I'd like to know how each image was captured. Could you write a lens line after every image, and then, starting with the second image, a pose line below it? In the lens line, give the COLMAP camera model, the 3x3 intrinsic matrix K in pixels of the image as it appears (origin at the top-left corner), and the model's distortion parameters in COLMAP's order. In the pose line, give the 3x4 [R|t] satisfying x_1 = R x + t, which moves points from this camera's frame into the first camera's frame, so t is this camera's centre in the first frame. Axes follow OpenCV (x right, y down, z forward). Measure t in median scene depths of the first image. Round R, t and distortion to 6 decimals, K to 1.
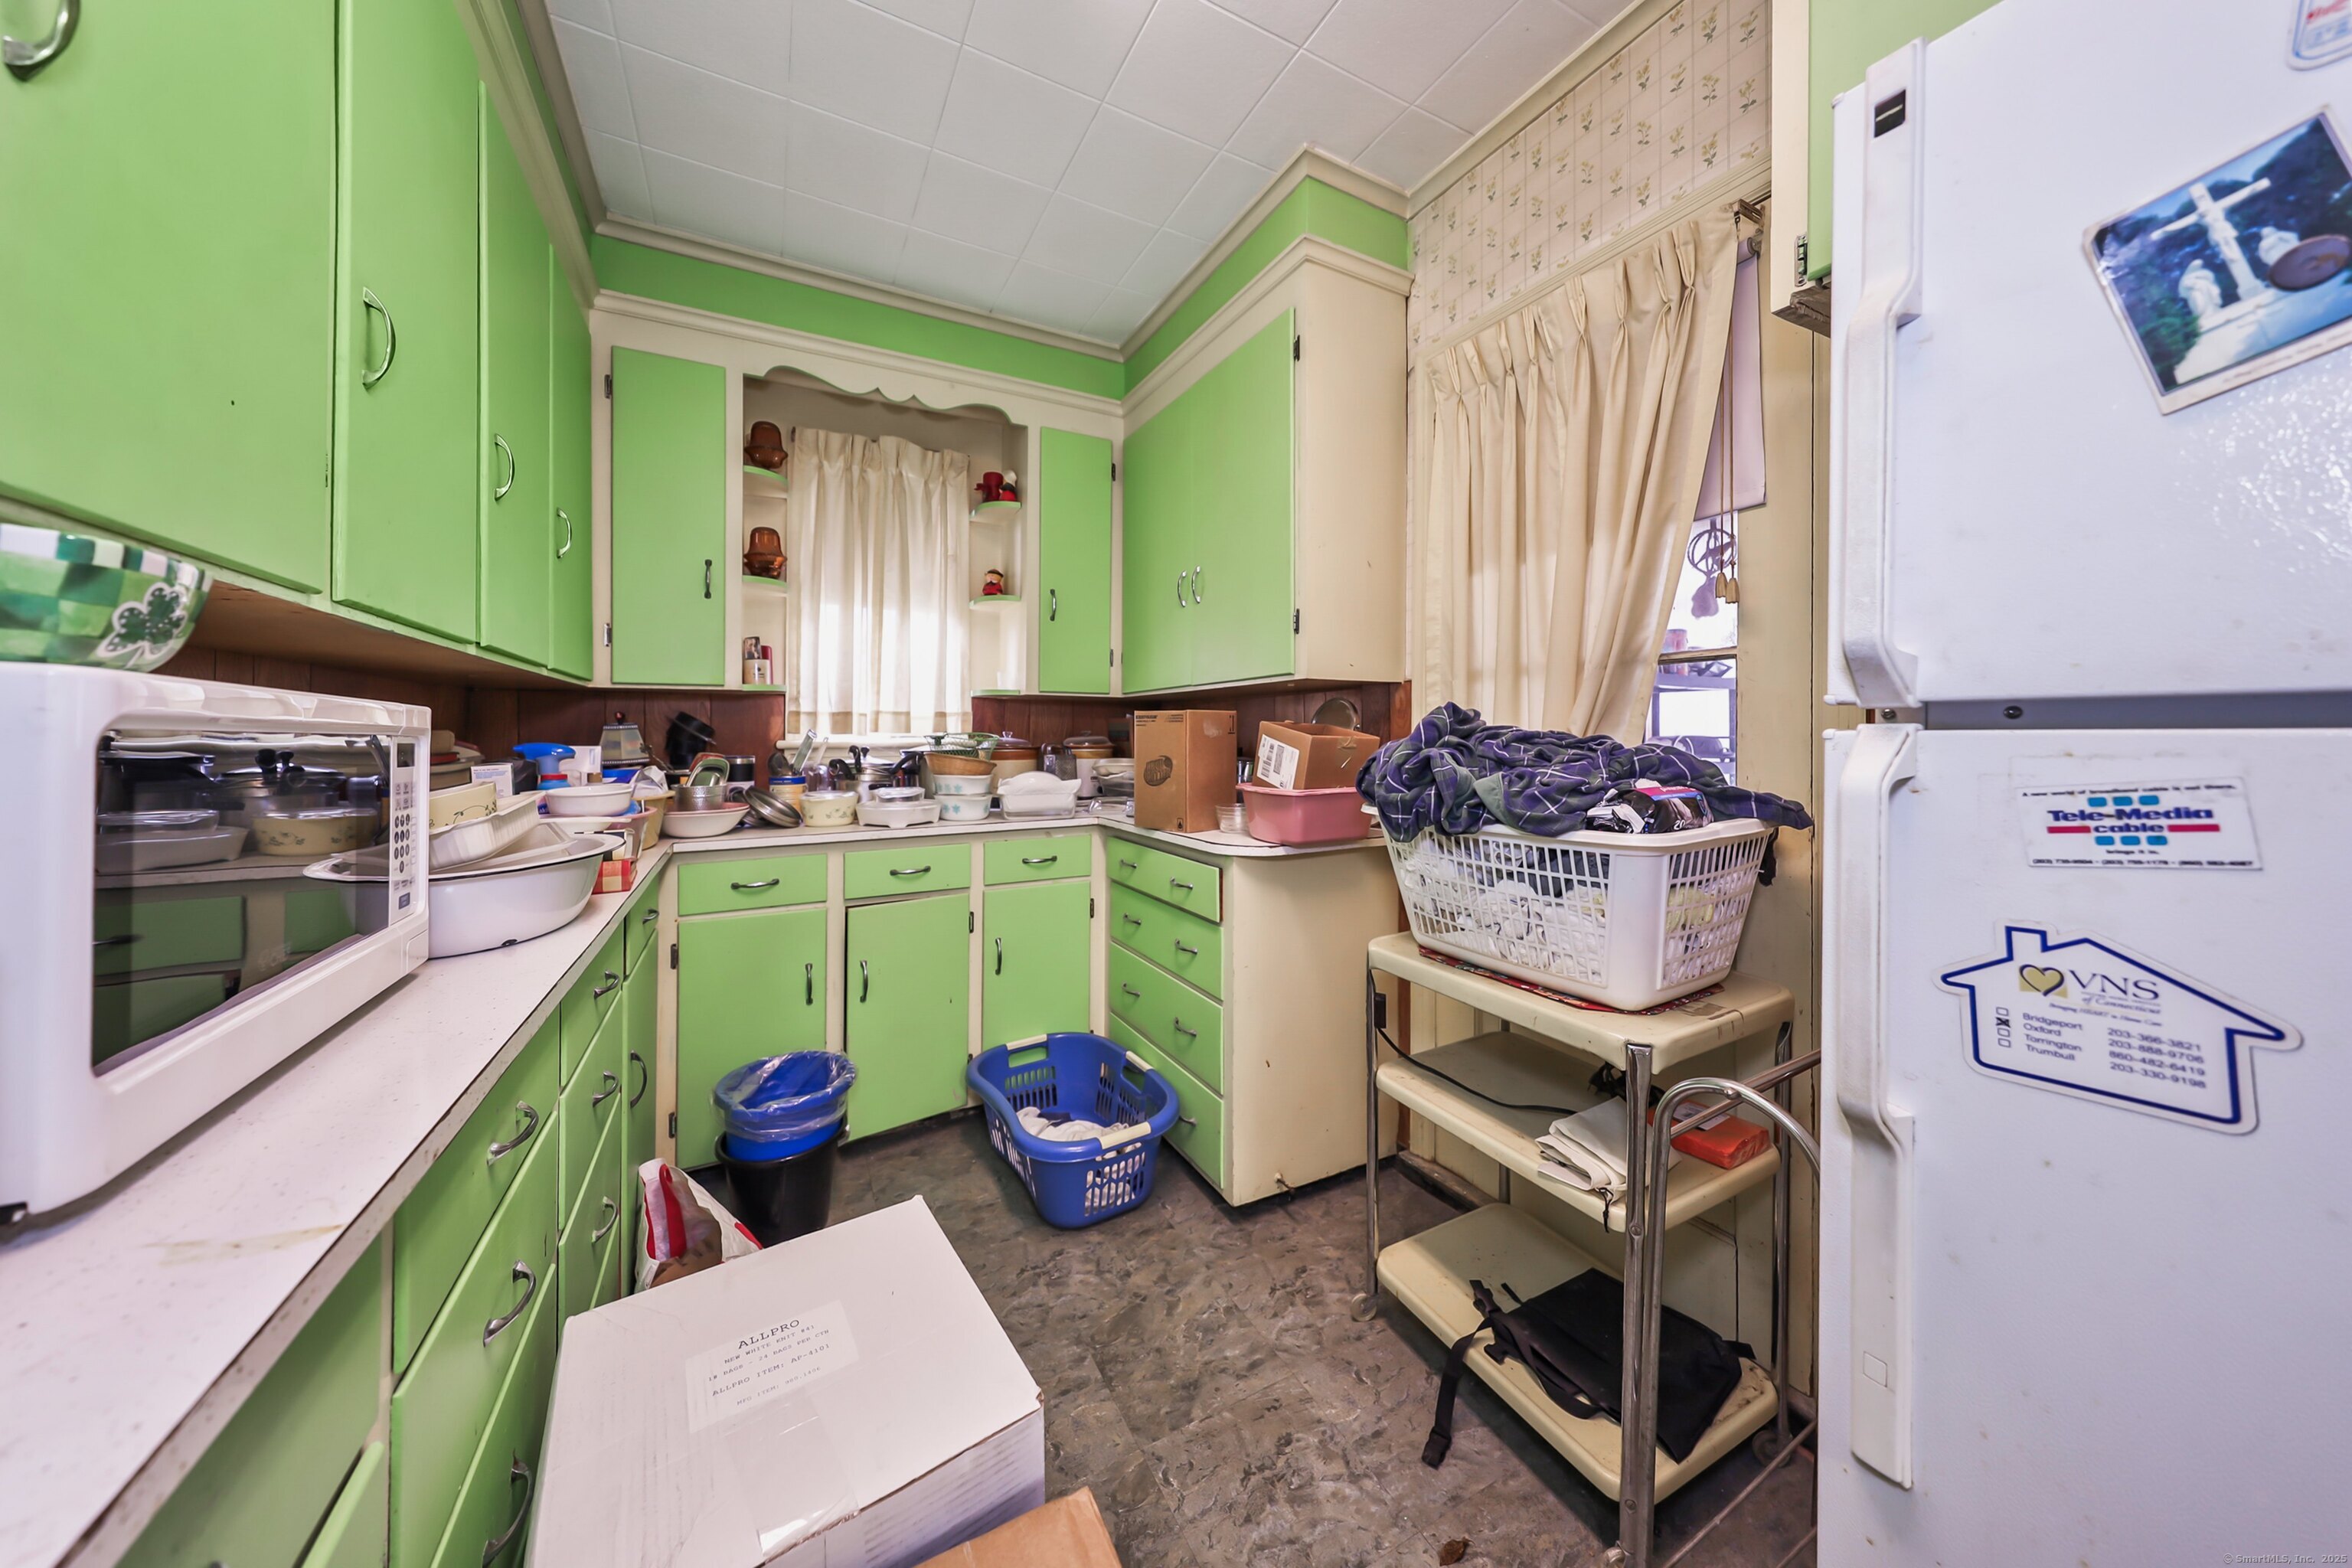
lens RADIAL K [[766.7, 0, 1171.0], [0, 766.7, 730.6], [0, 0, 1]] dist [0.001654, 0.000050]
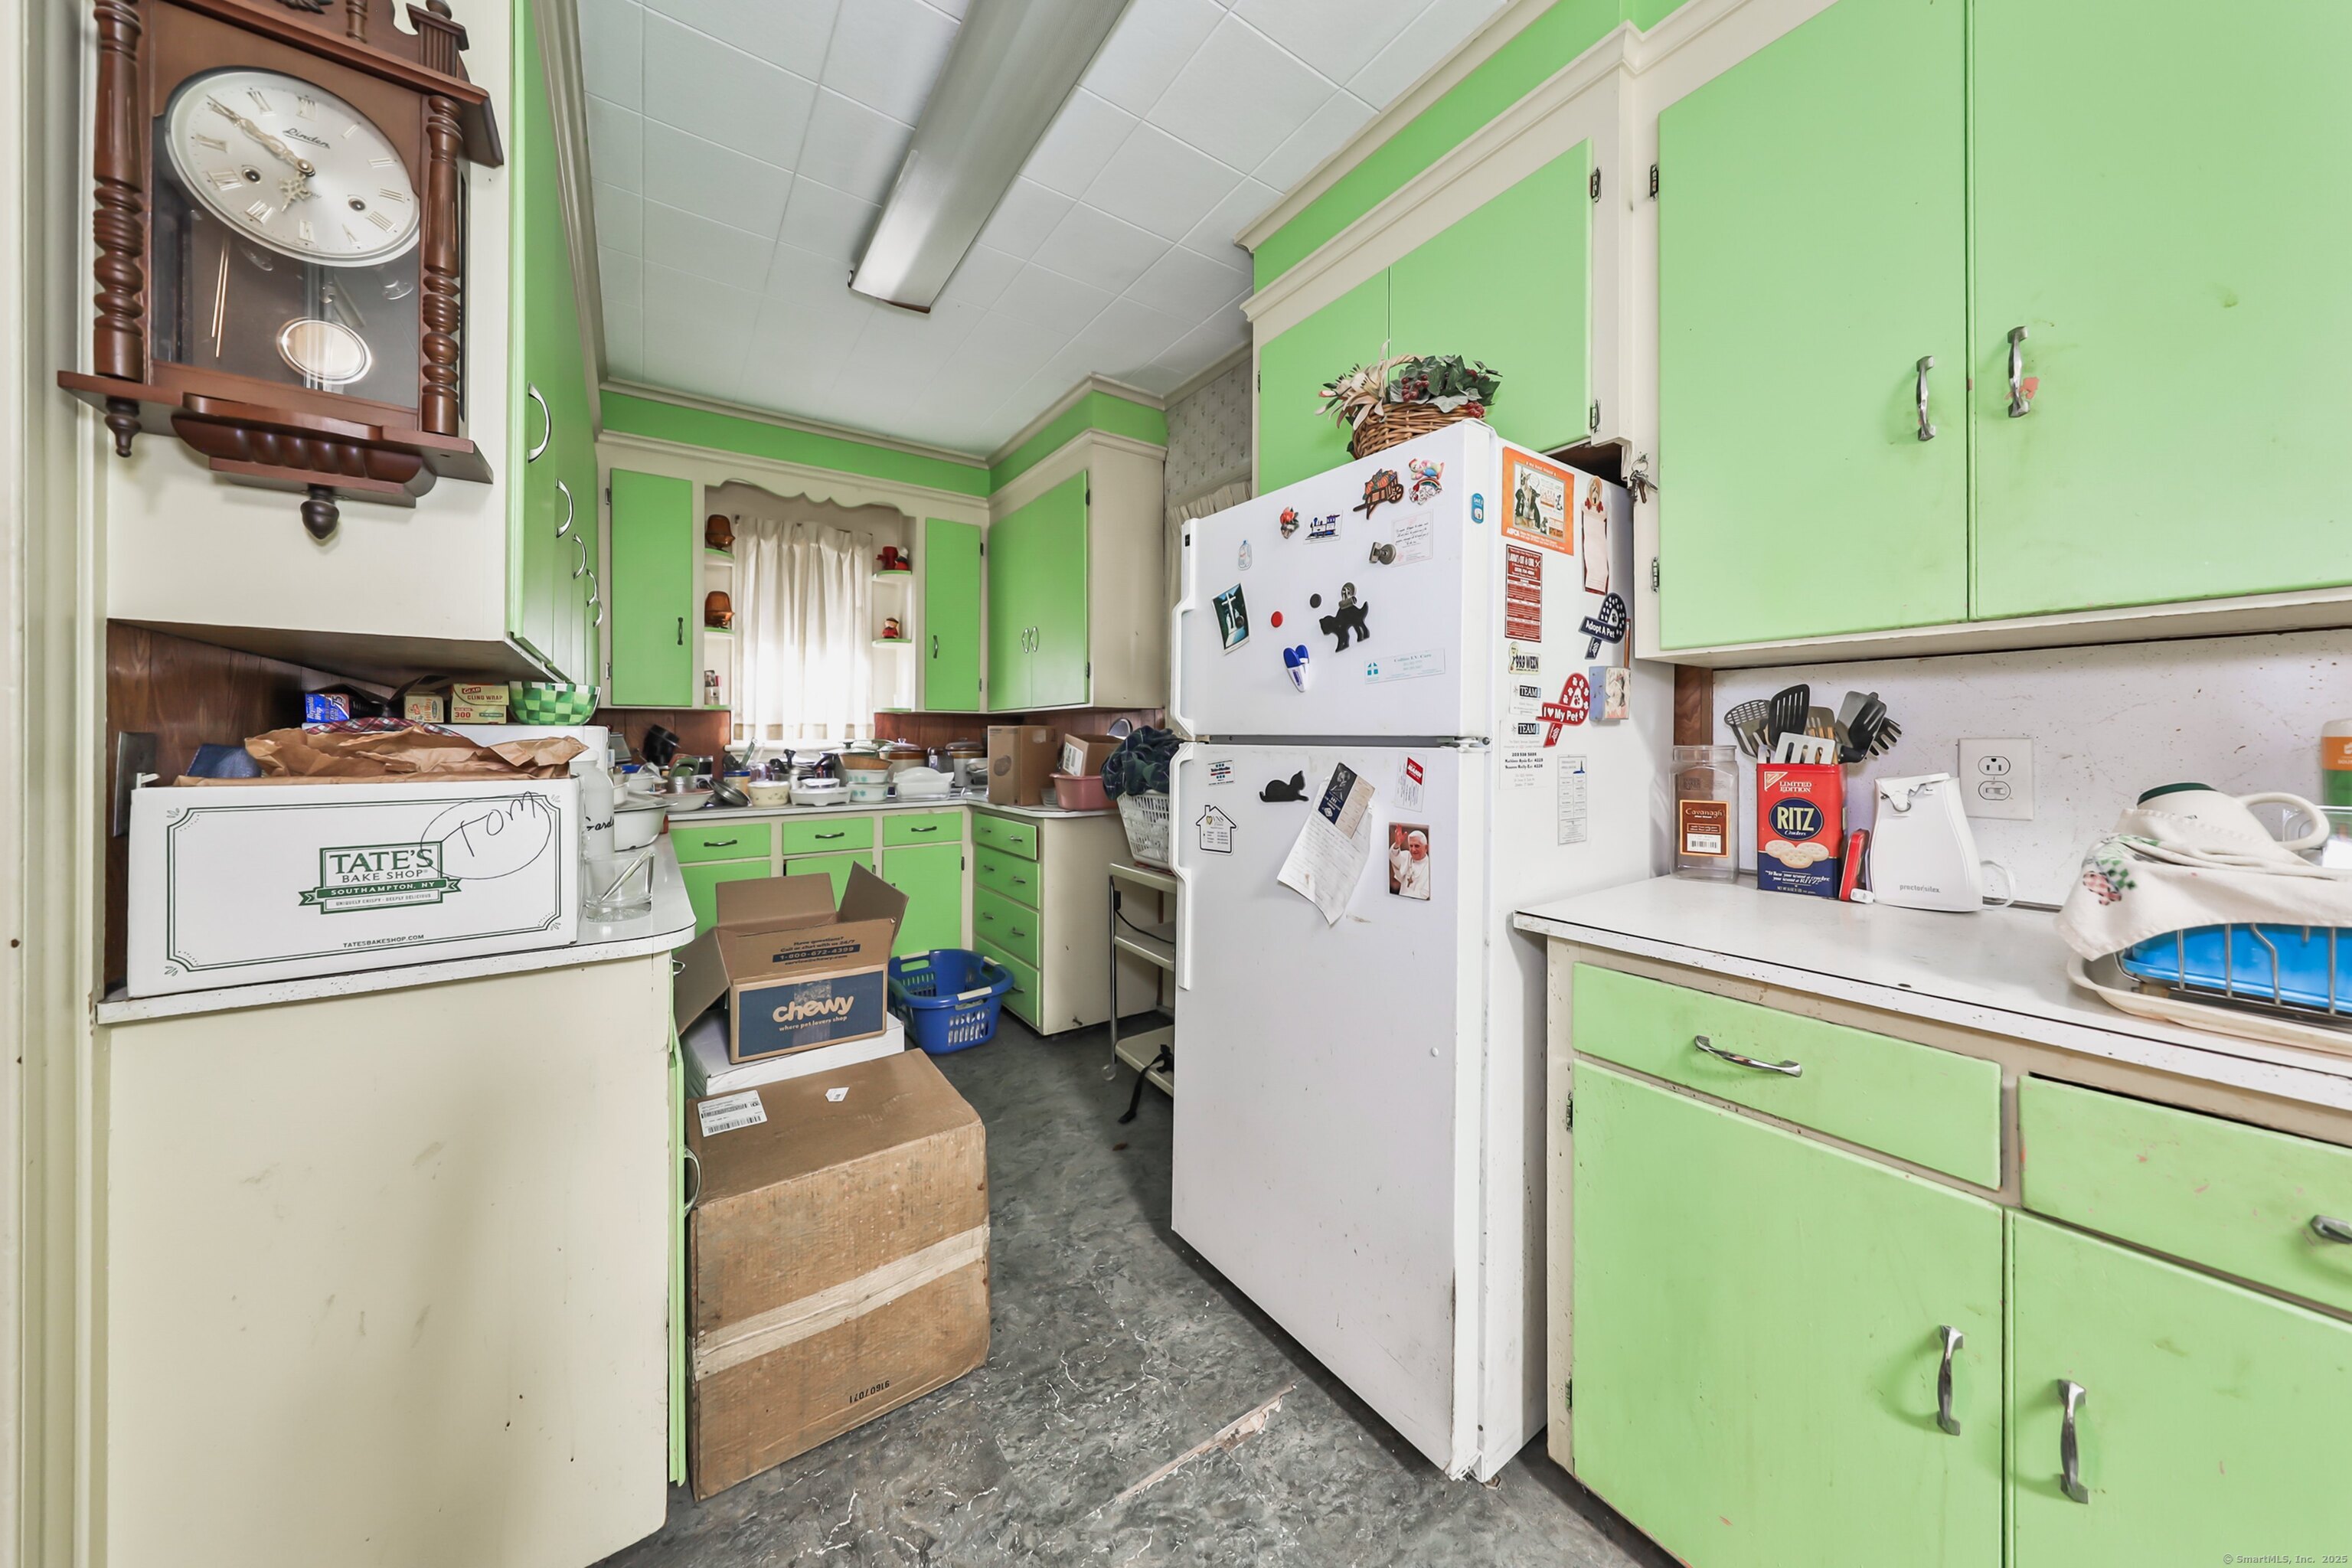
lens RADIAL K [[758.6, 0, 1172.2], [0, 758.6, 738.8], [0, 0, 1]] dist [0.000488, 0.000002]
pose [[0.993081, 0.001022, 0.117430, 0.124875], [-0.001804, 0.999977, 0.006556, -0.009586], [-0.117421, -0.006723, 0.993060, -0.465665]]
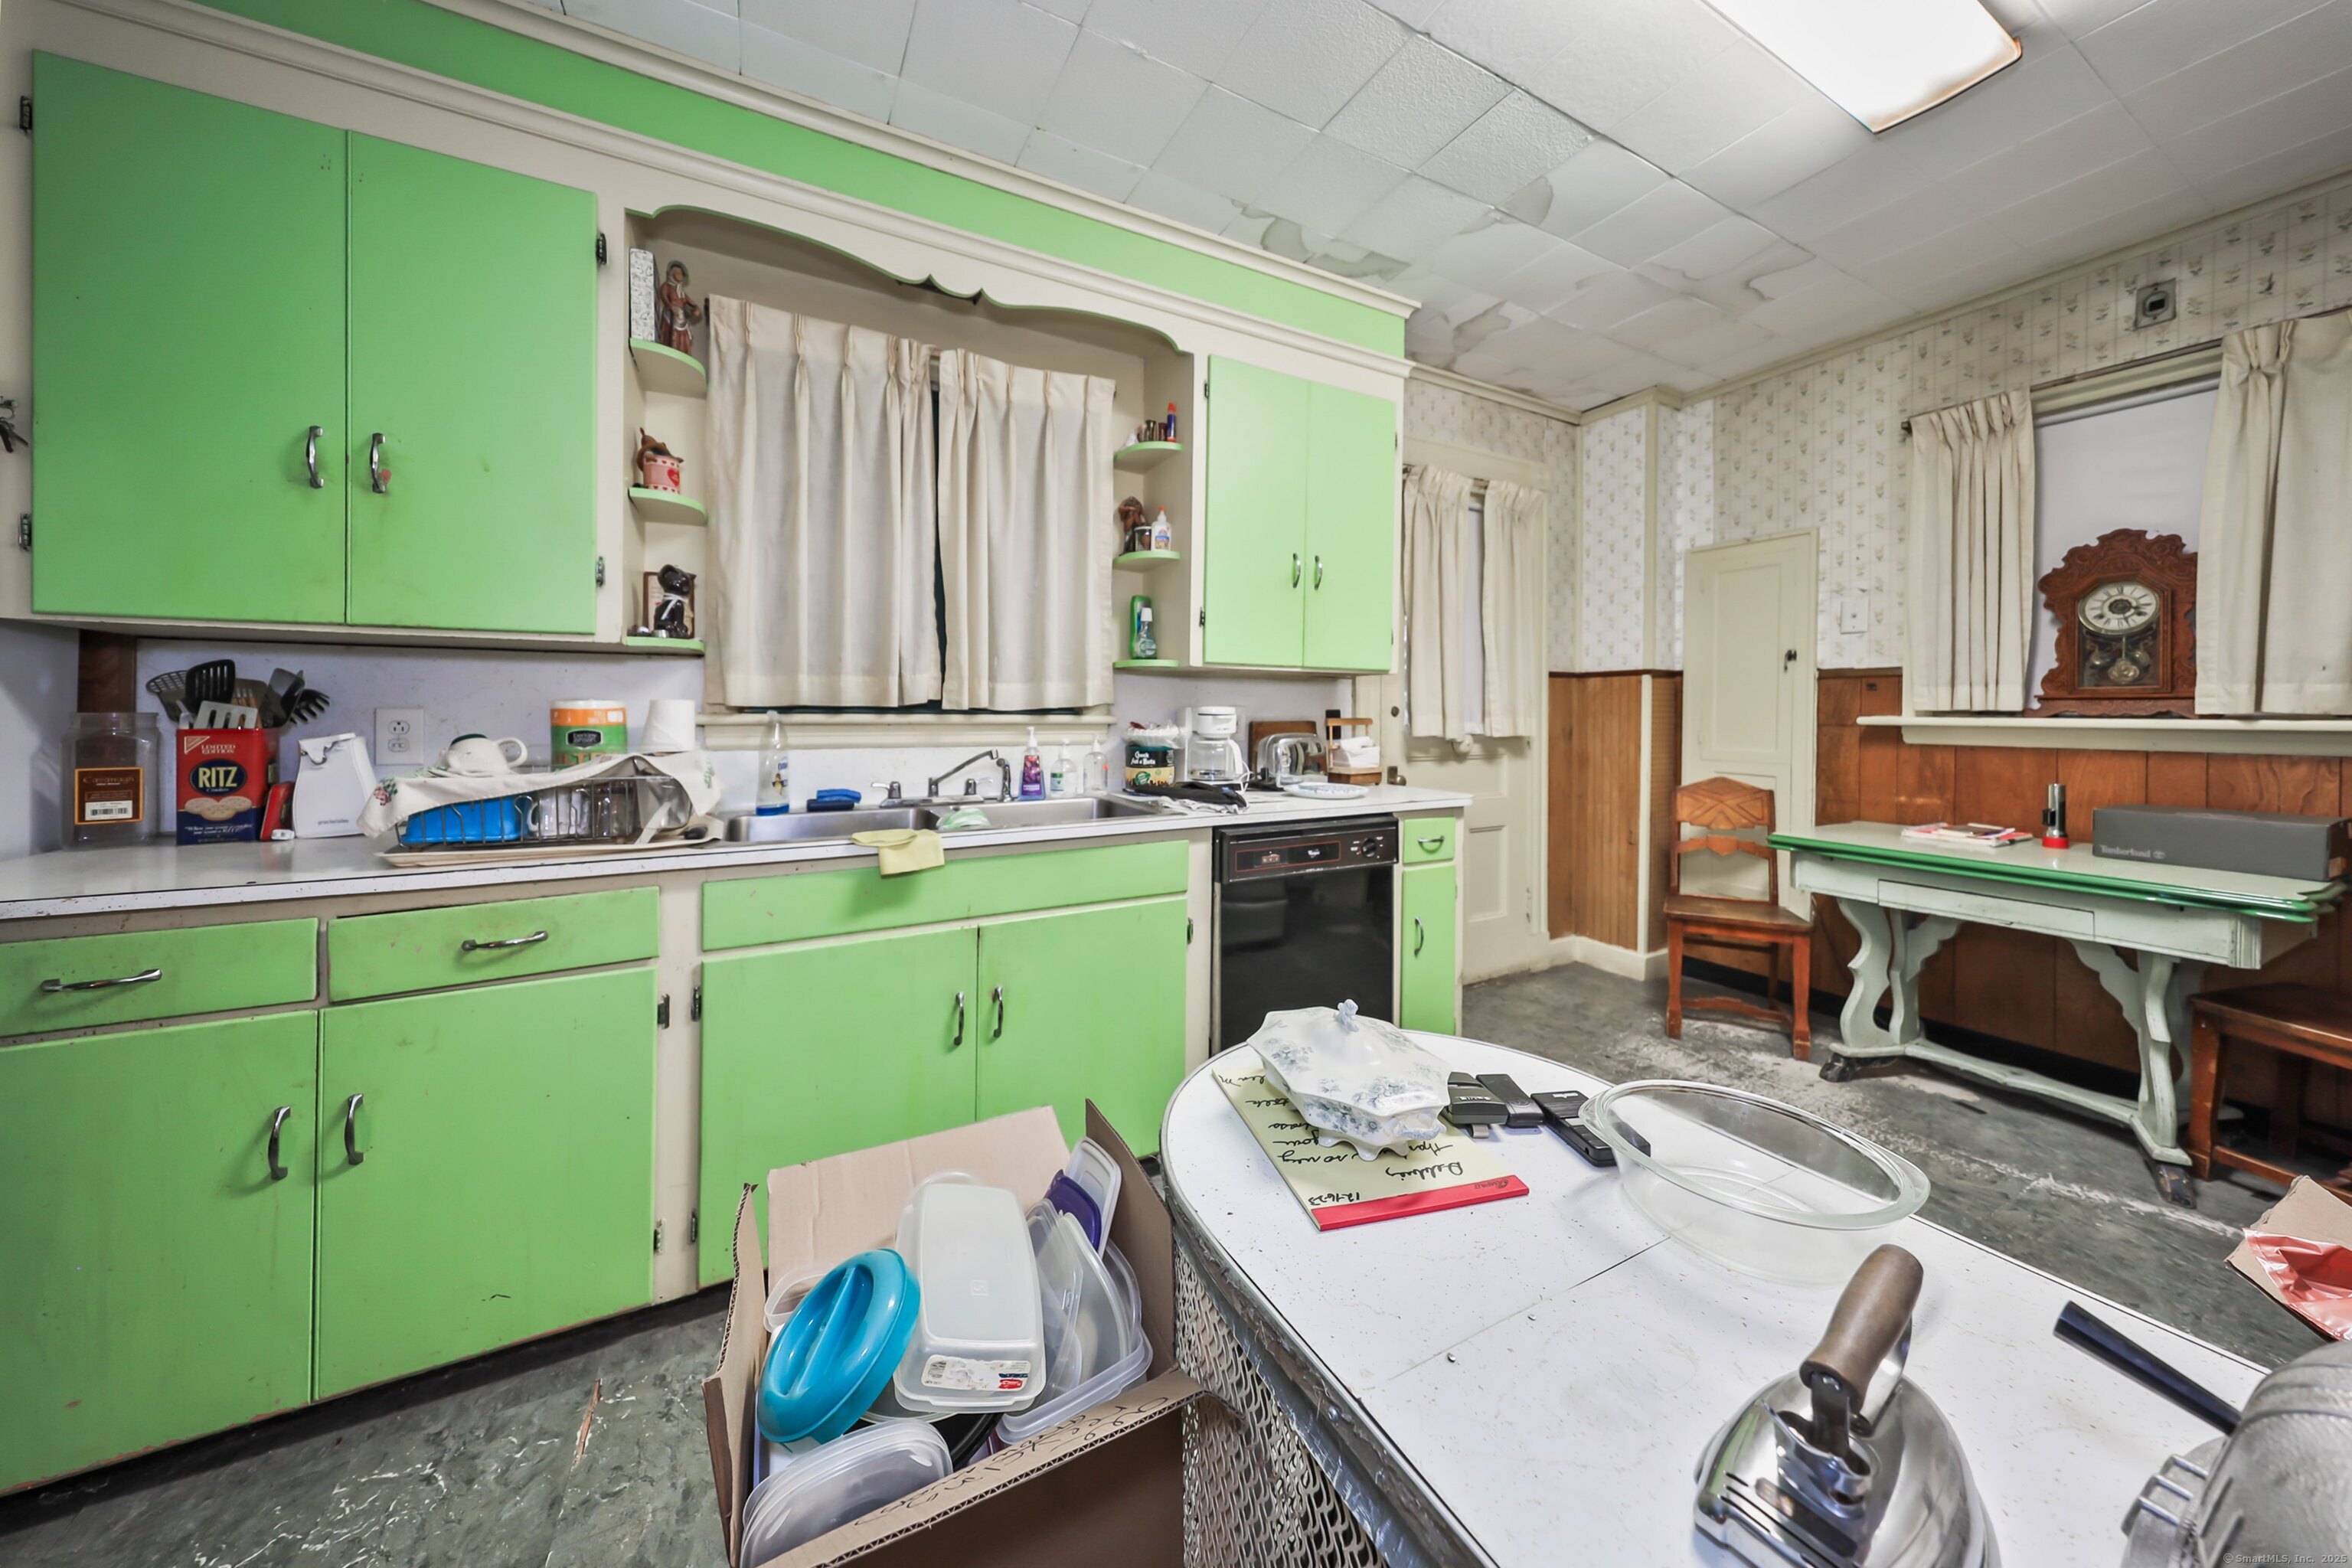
lens RADIAL K [[766.7, 0, 1171.0], [0, 766.7, 730.6], [0, 0, 1]] dist [0.001654, 0.000050]
pose [[0.005245, -0.015364, 0.999868, 0.017451], [-0.012152, 0.999807, 0.015427, -0.006472], [-0.999912, -0.012231, 0.005057, -0.743966]]
